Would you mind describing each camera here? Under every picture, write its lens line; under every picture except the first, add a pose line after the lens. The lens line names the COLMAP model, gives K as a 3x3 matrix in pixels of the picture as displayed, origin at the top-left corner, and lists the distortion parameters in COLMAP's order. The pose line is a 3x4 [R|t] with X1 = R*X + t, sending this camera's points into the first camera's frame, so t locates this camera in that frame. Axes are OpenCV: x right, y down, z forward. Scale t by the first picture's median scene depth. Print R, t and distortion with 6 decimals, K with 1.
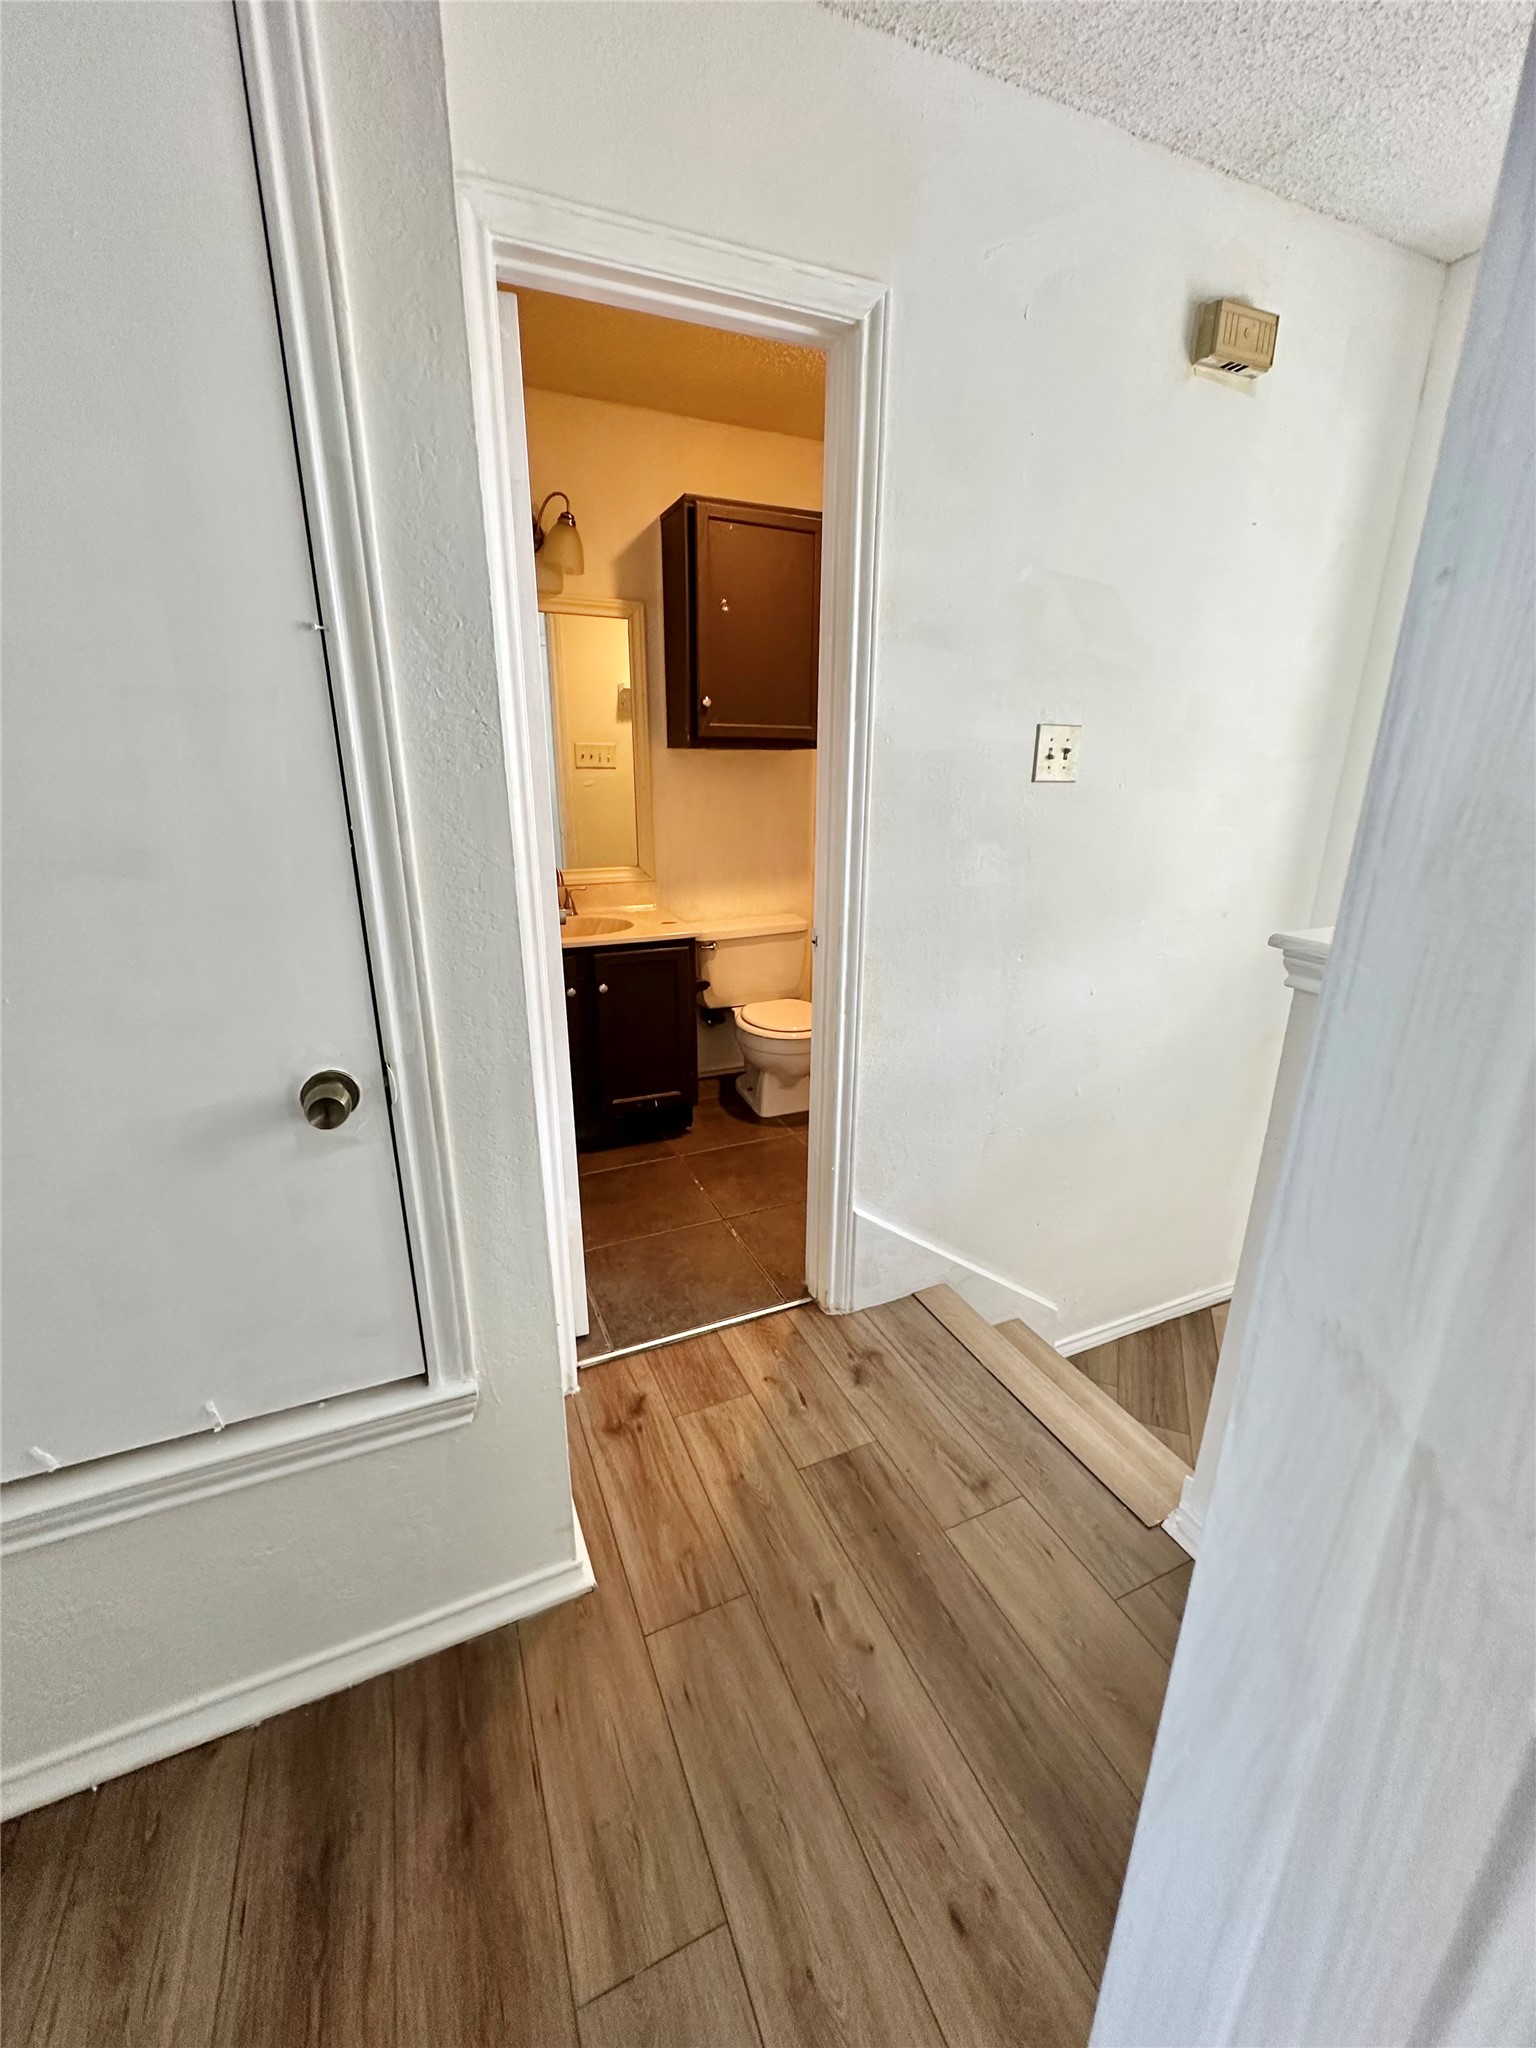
lens RADIAL K [[820.9, 0, 767.6], [0, 820.9, 1026.1], [0, 0, 1]] dist [-0.000922, -0.000037]
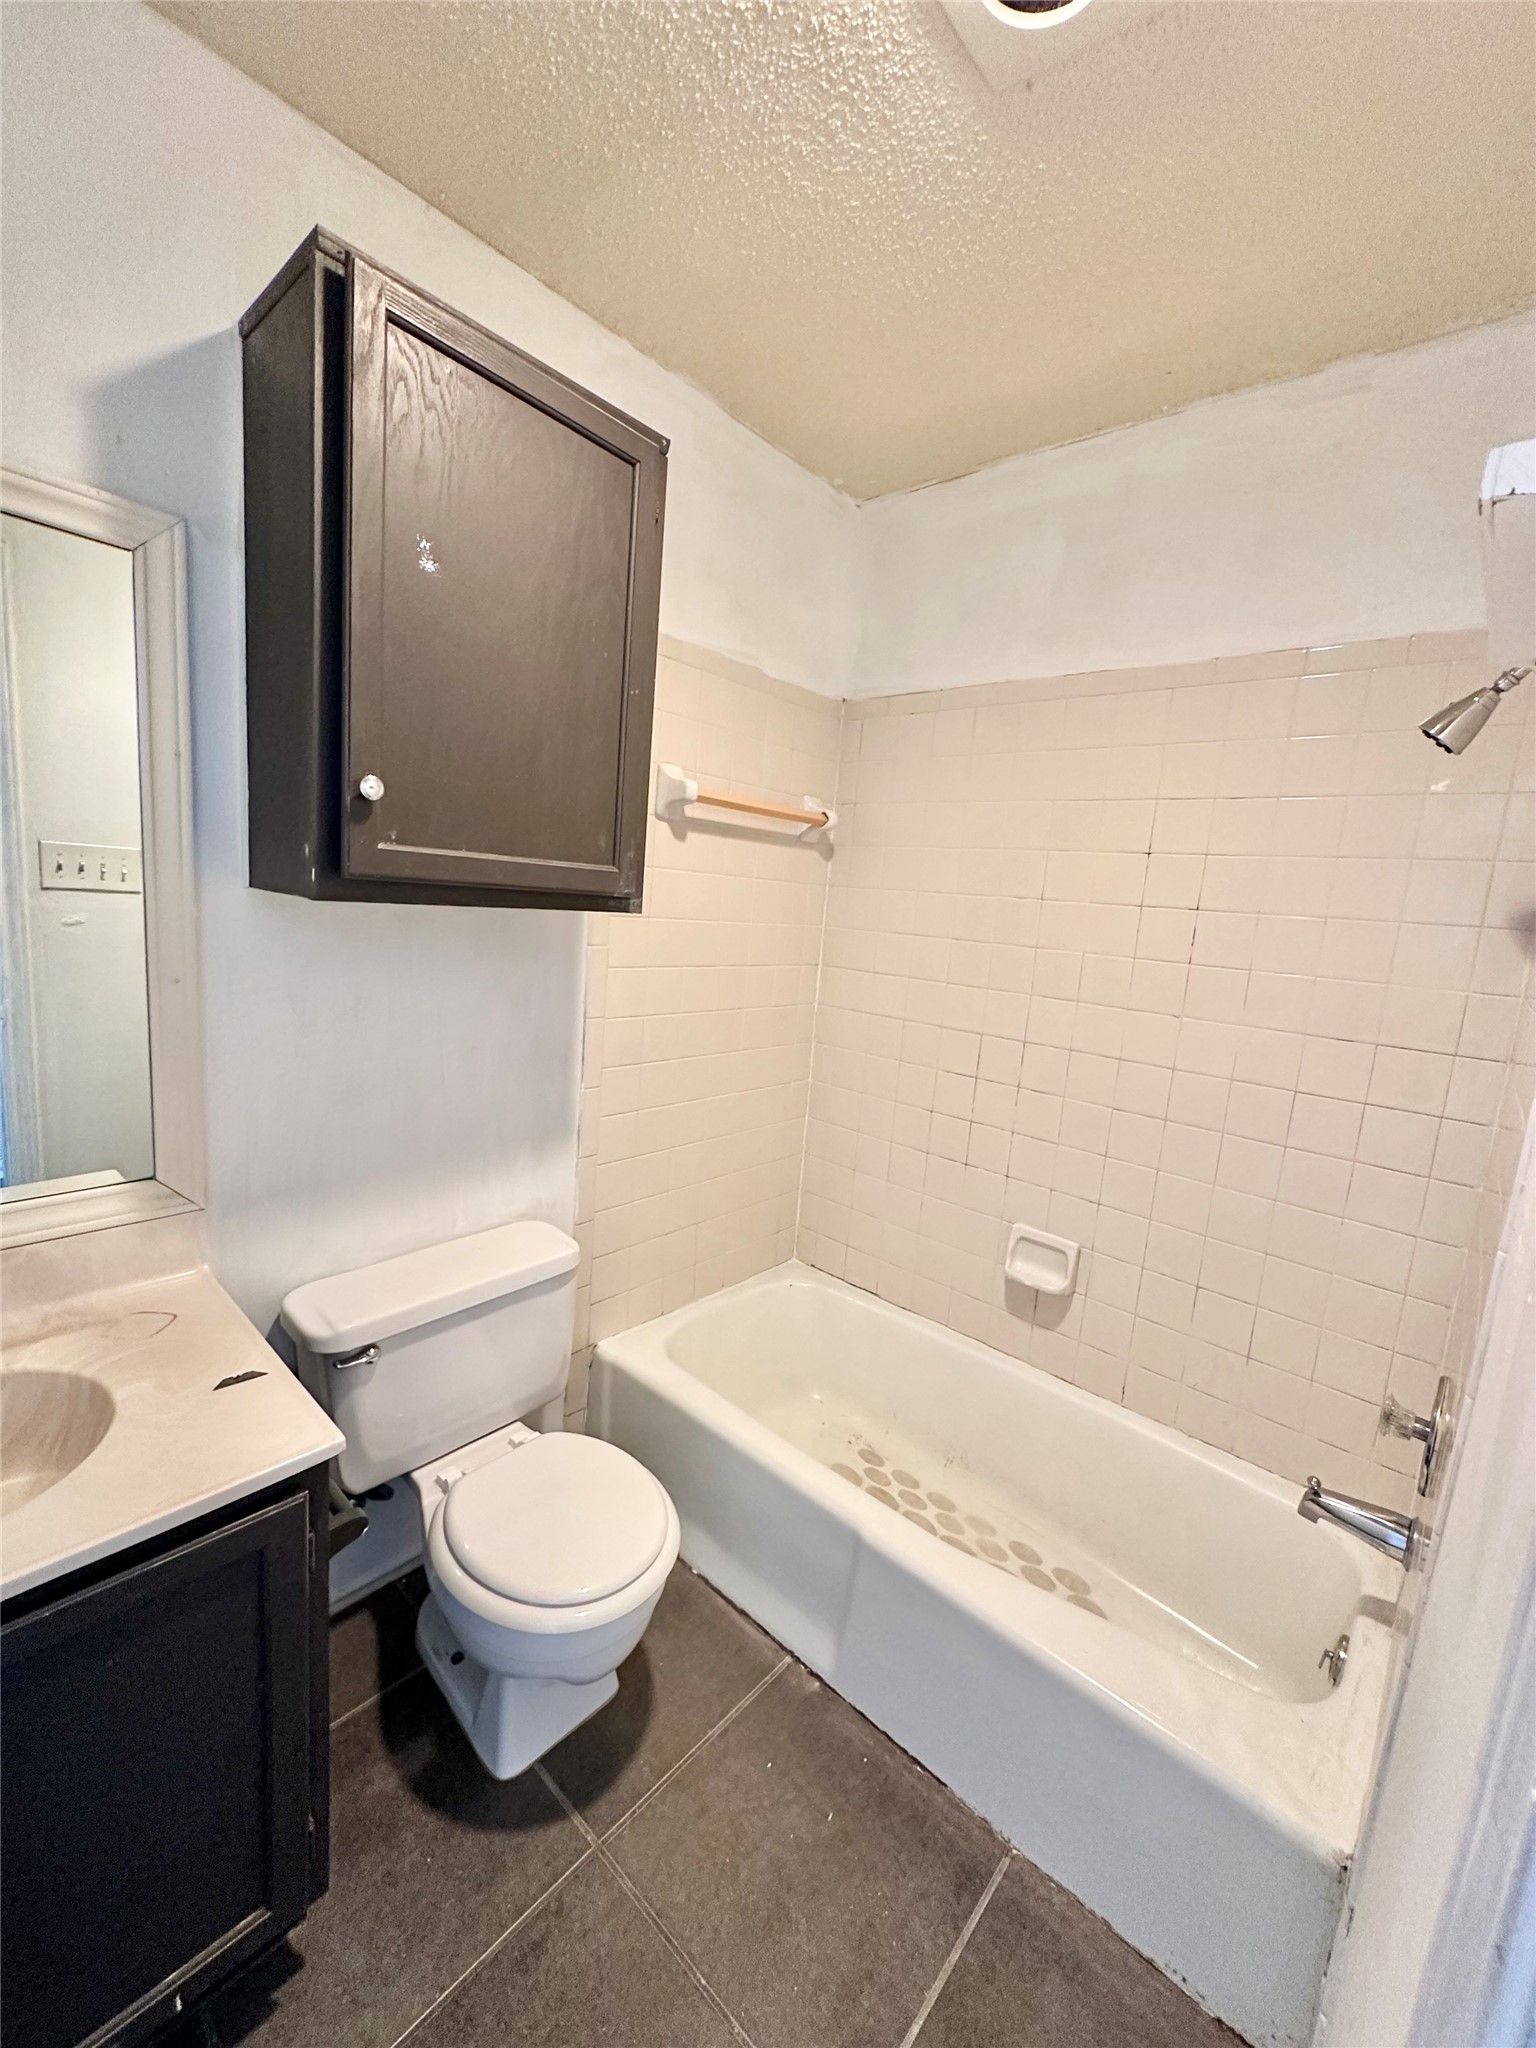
lens RADIAL K [[820.9, 0, 776.3], [0, 820.9, 1022.8], [0, 0, 1]] dist [-0.000922, -0.000037]
pose [[0.903242, 0.001892, 0.429128, -0.064761], [0.059165, 0.989891, -0.128897, -0.219043], [-0.425034, 0.141815, 0.893999, 0.574043]]
